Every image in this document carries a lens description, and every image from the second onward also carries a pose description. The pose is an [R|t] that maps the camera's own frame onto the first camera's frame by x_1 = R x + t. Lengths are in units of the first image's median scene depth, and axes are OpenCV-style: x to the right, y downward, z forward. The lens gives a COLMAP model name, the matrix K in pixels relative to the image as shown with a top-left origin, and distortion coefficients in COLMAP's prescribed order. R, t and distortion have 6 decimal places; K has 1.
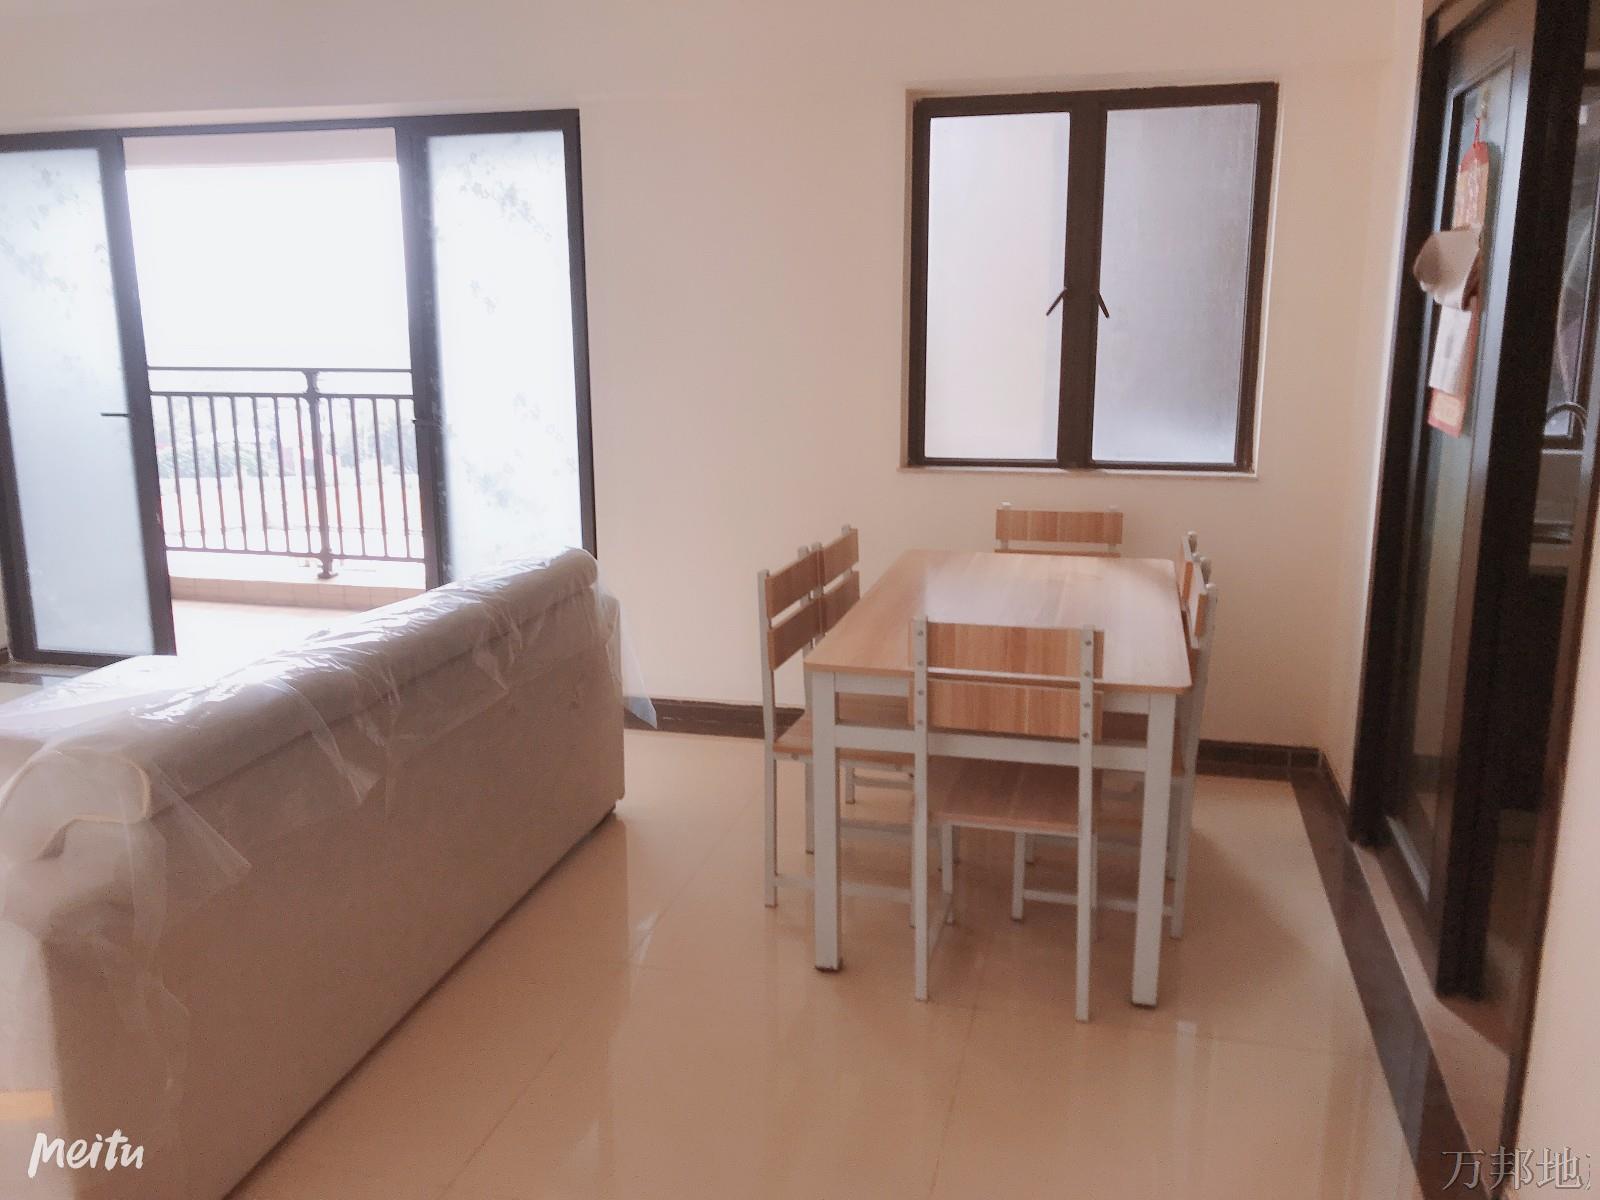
lens RADIAL K [[1299.7, 0, 800.0], [0, 1299.7, 600.0], [0, 0, 1]] dist [0.007183, 0.008654]
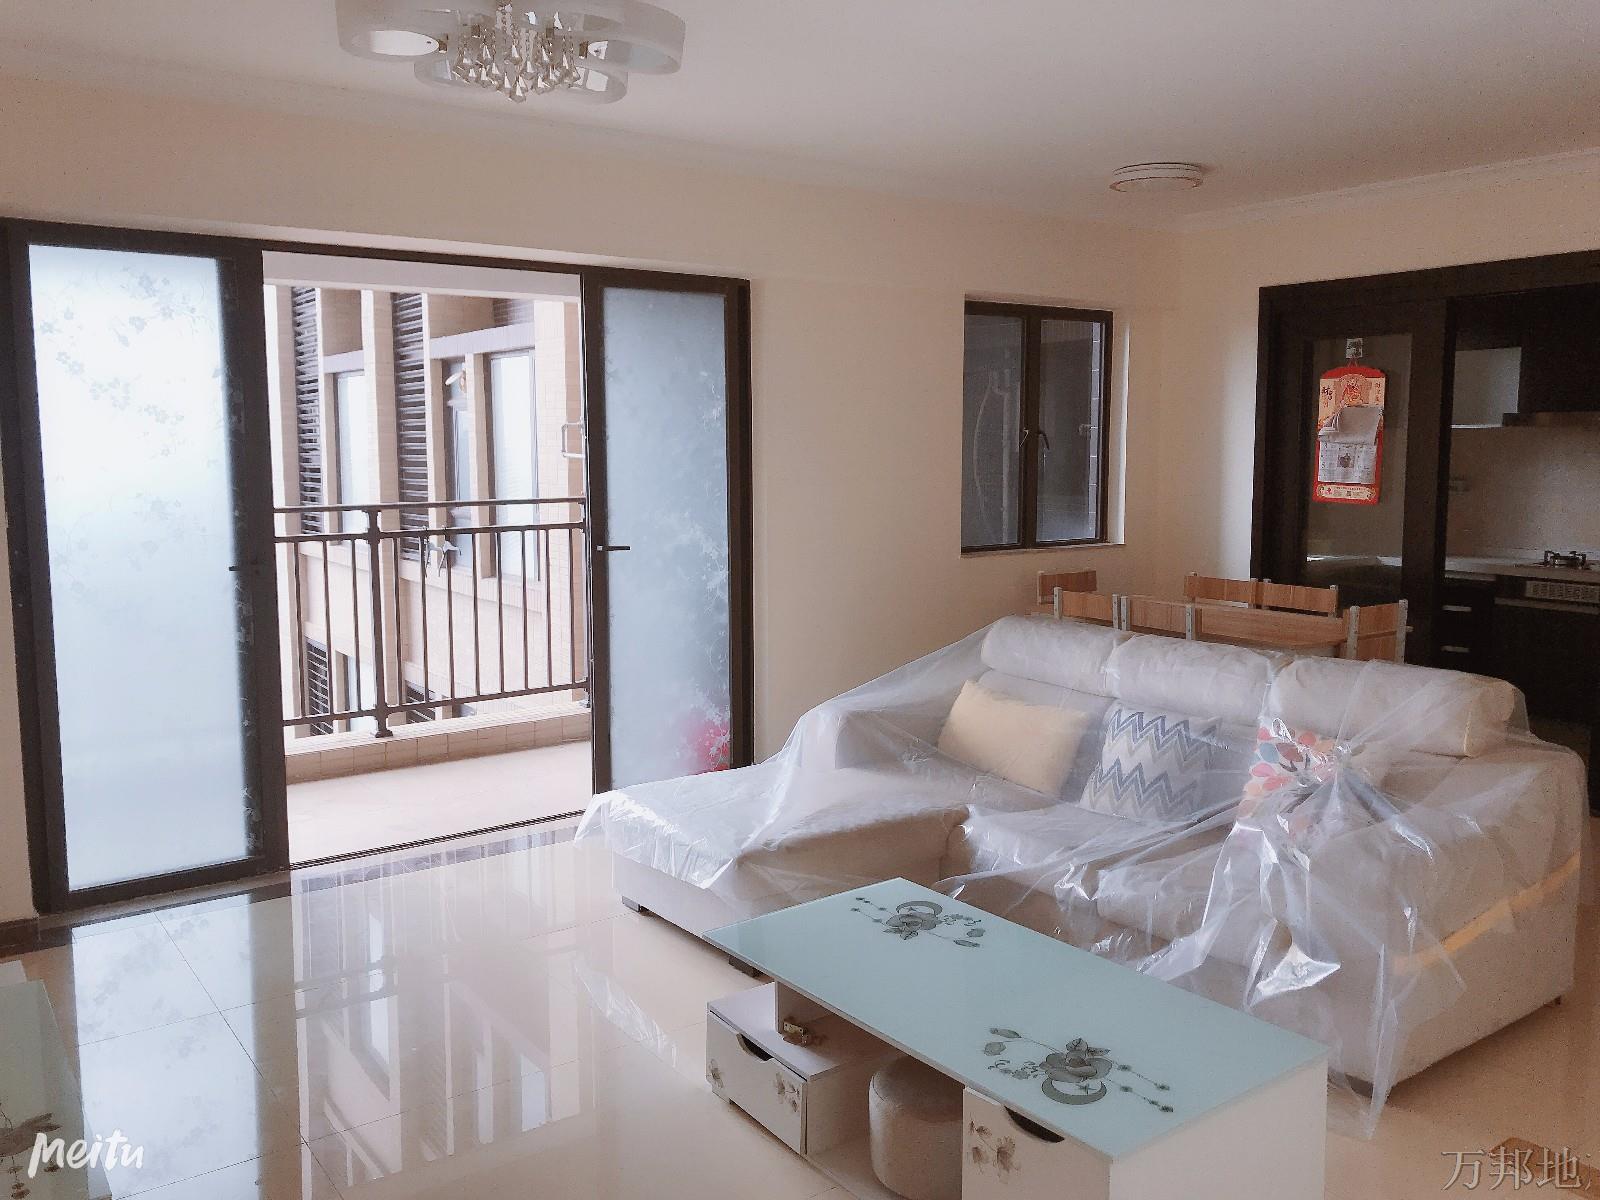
lens RADIAL K [[1299.7, 0, 800.0], [0, 1299.7, 600.0], [0, 0, 1]] dist [0.007183, 0.008654]
pose [[0.624392, -0.093545, 0.775490, -0.987870], [0.178185, 0.983684, -0.024808, -0.040431], [-0.760516, 0.153670, 0.630873, 0.218434]]
